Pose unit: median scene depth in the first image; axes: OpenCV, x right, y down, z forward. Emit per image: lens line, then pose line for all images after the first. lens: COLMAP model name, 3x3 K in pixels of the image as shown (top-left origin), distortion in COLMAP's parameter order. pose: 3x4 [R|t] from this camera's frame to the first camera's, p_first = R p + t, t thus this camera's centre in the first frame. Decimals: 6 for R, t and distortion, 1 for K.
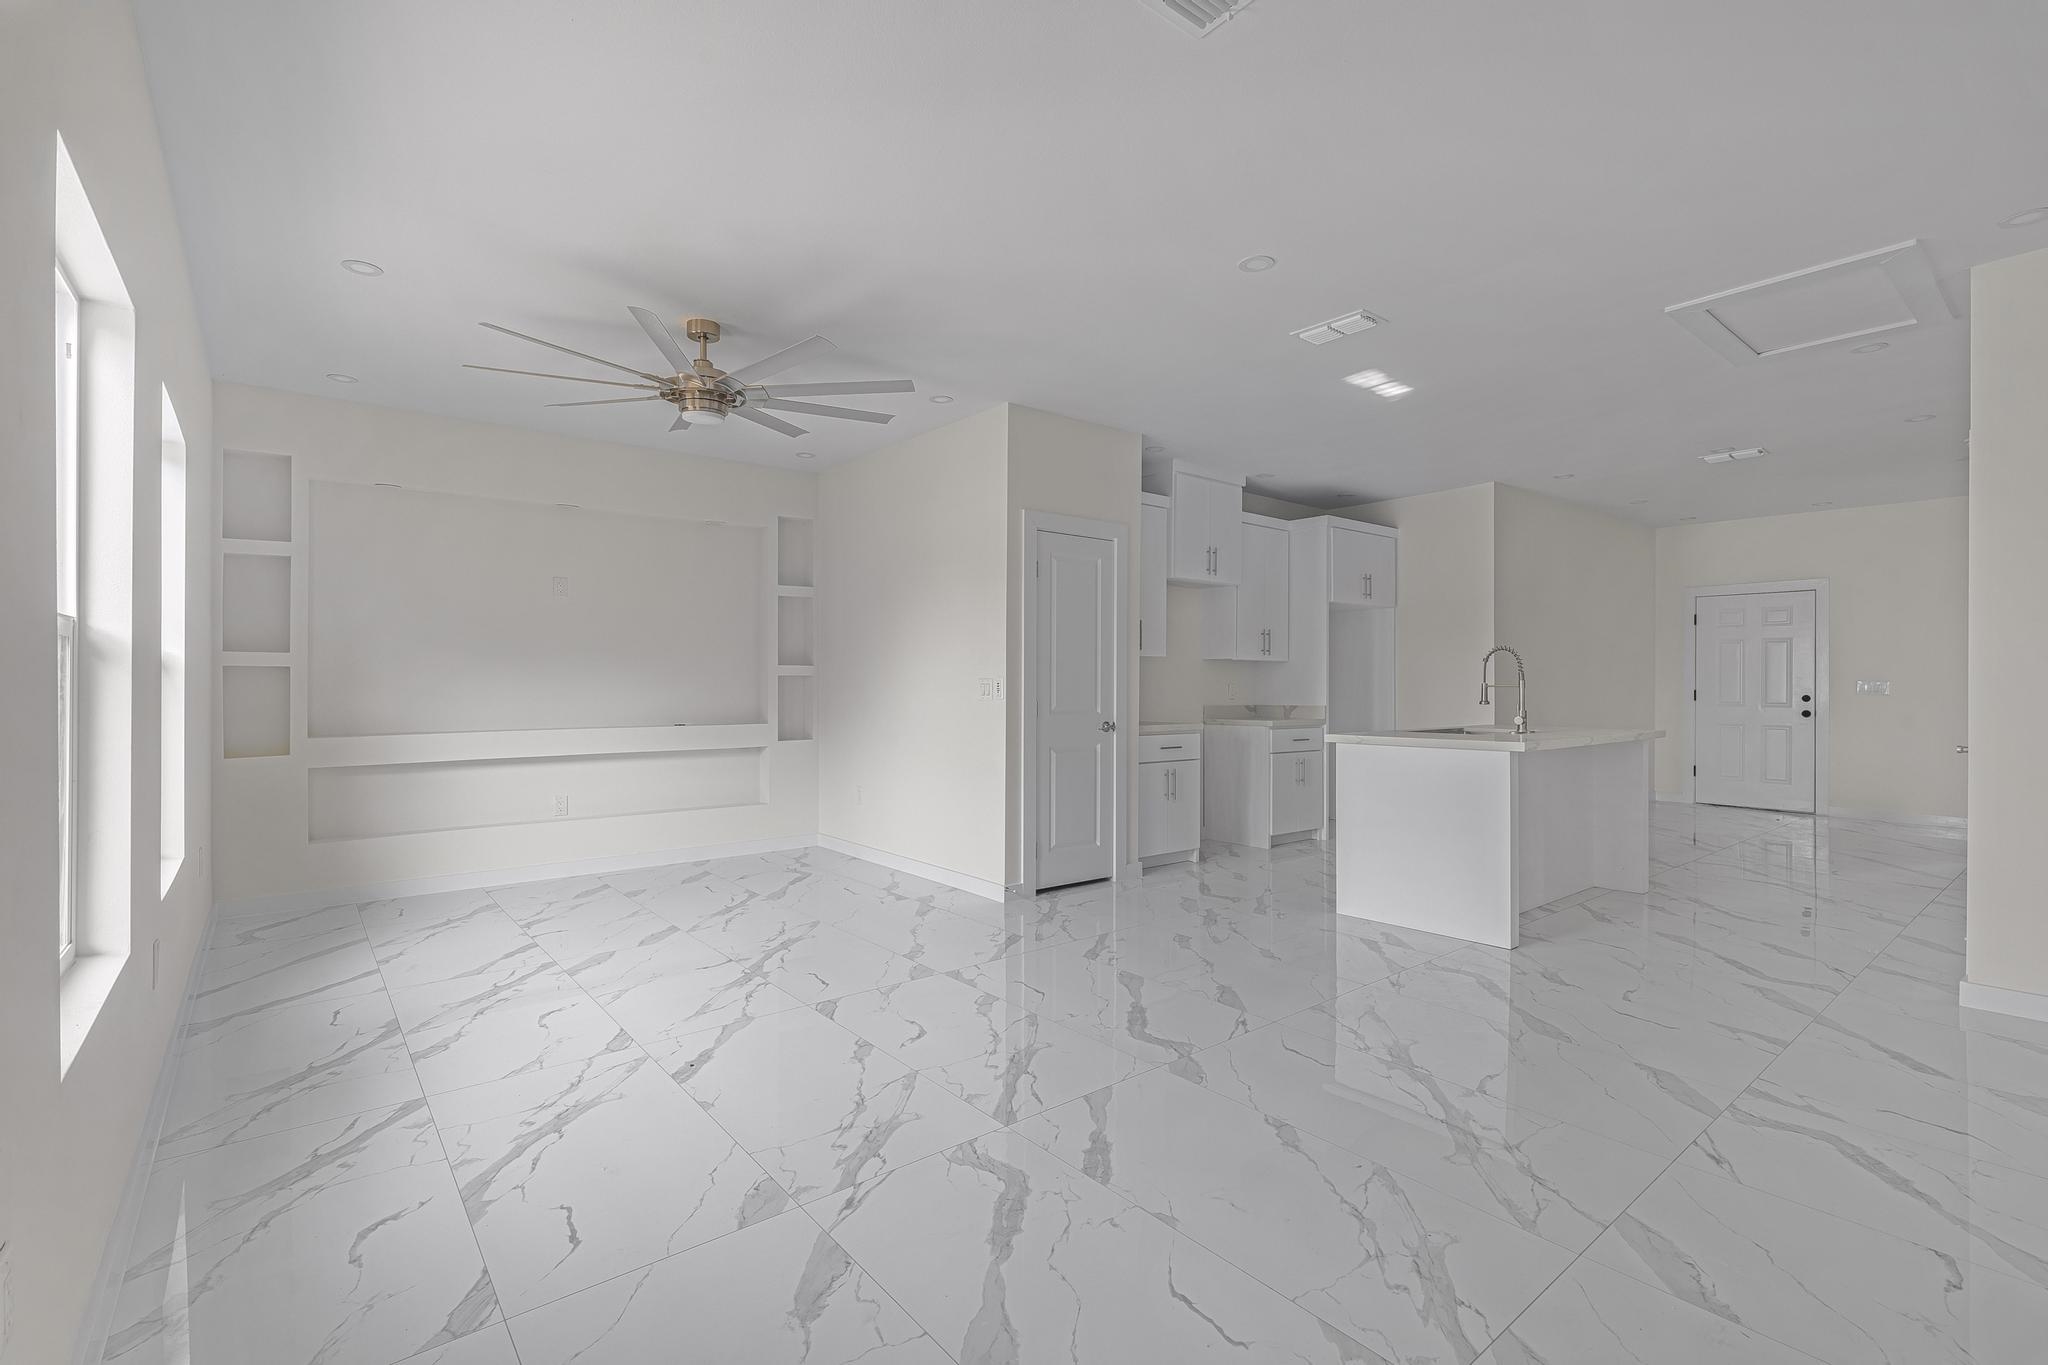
lens RADIAL K [[938.6, 0, 1024.0], [0, 938.6, 682.5], [0, 0, 1]] dist [0.000175, -0.000079]
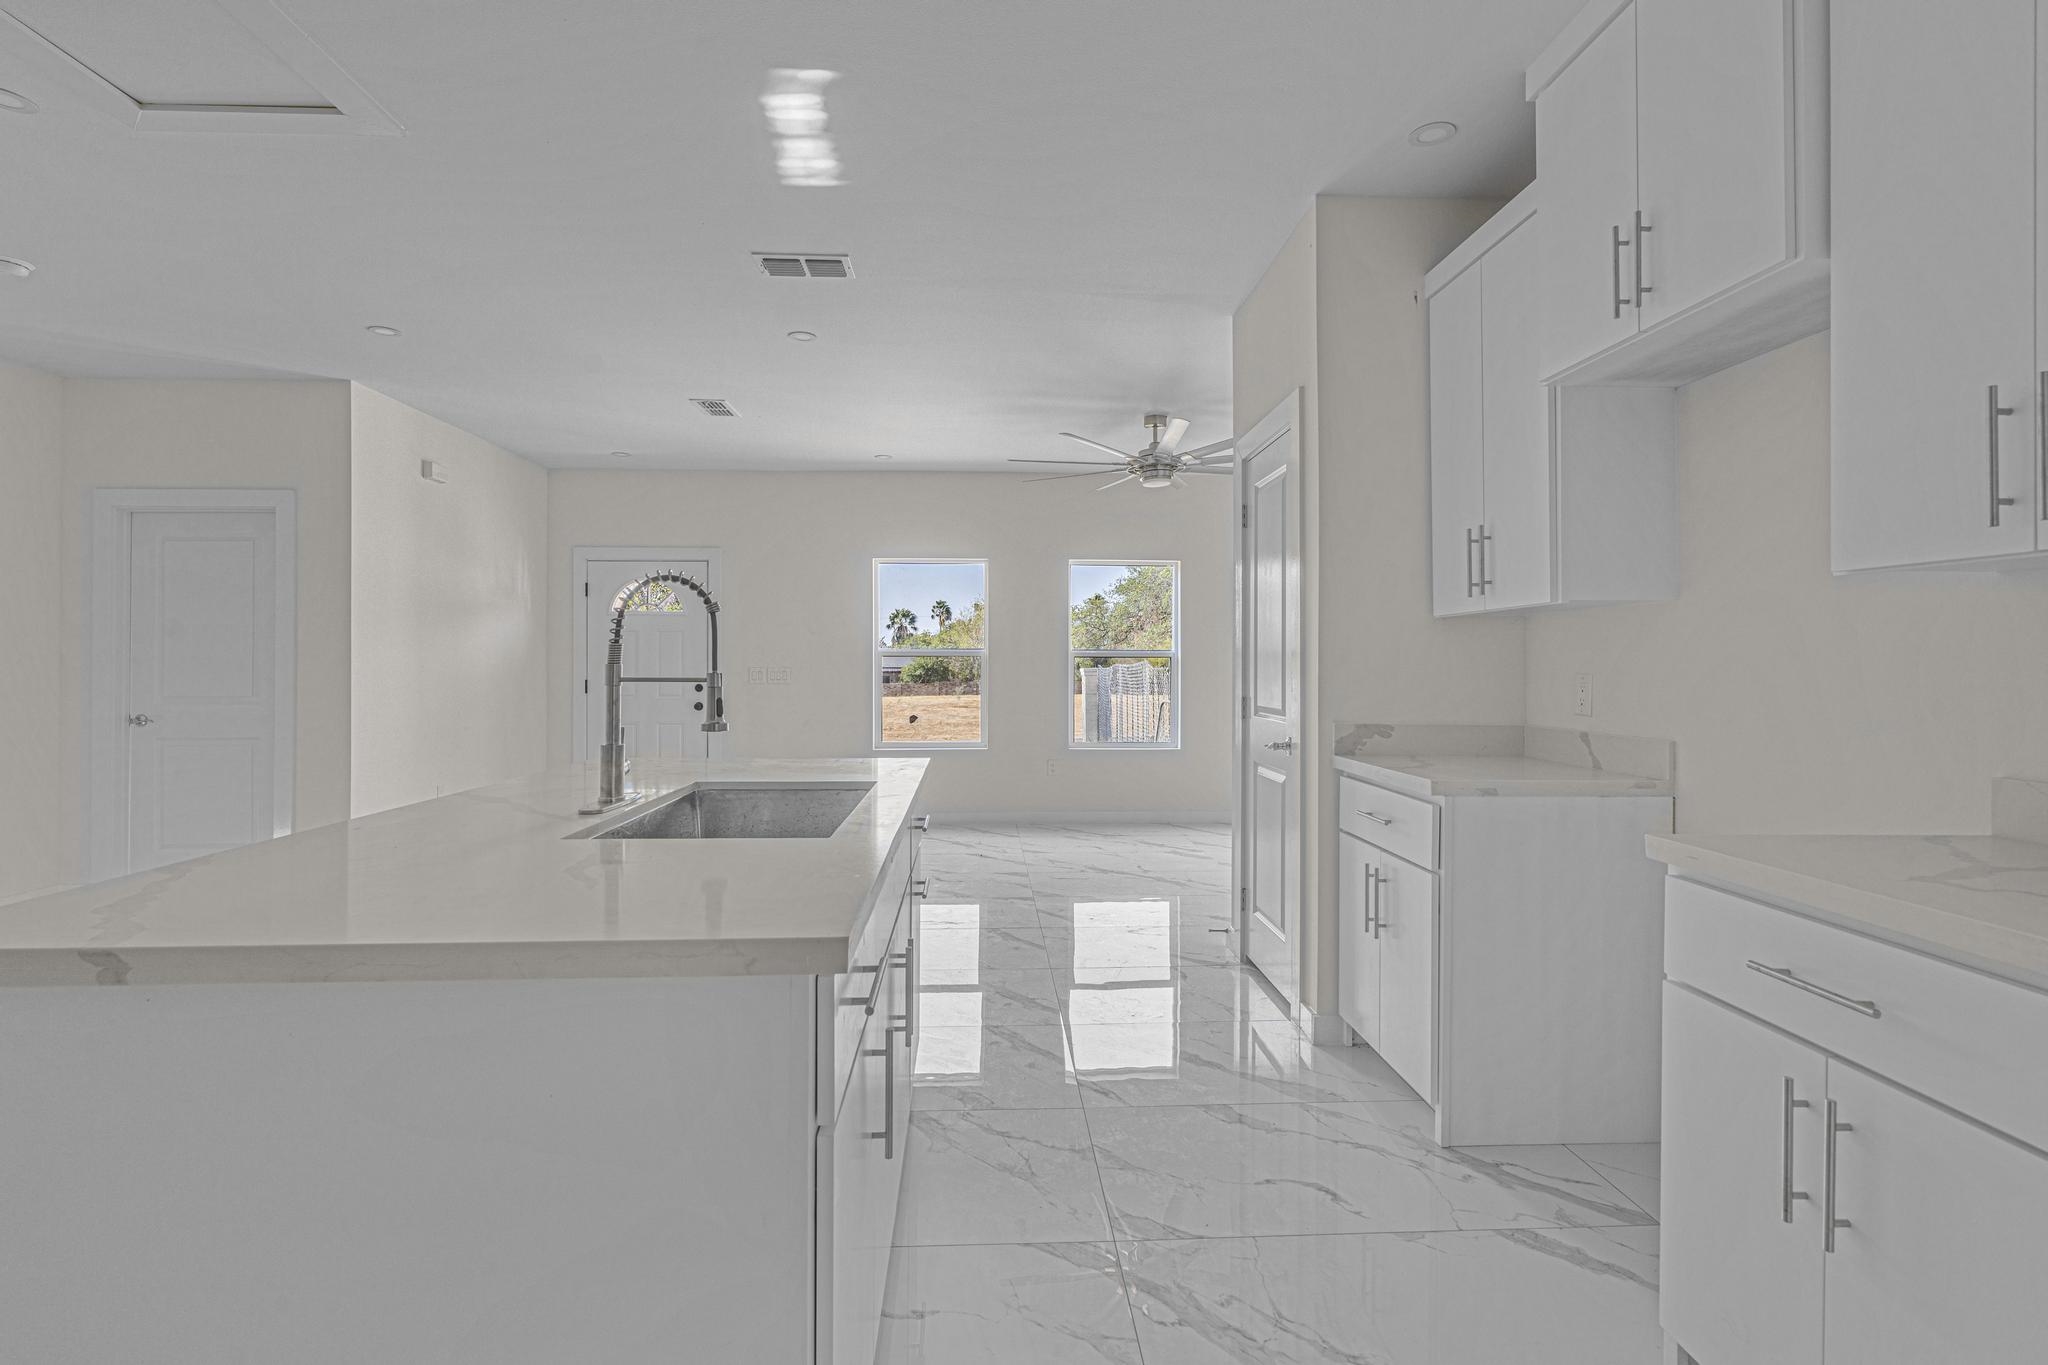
lens RADIAL K [[890.7, 0, 1024.0], [0, 890.7, 682.5], [0, 0, 1]] dist [0.000020, 0.000063]
pose [[-0.598607, 0.018275, -0.800835, 0.730821], [0.004174, 0.999797, 0.019695, -0.013519], [0.801032, 0.008447, -0.598562, 1.435831]]
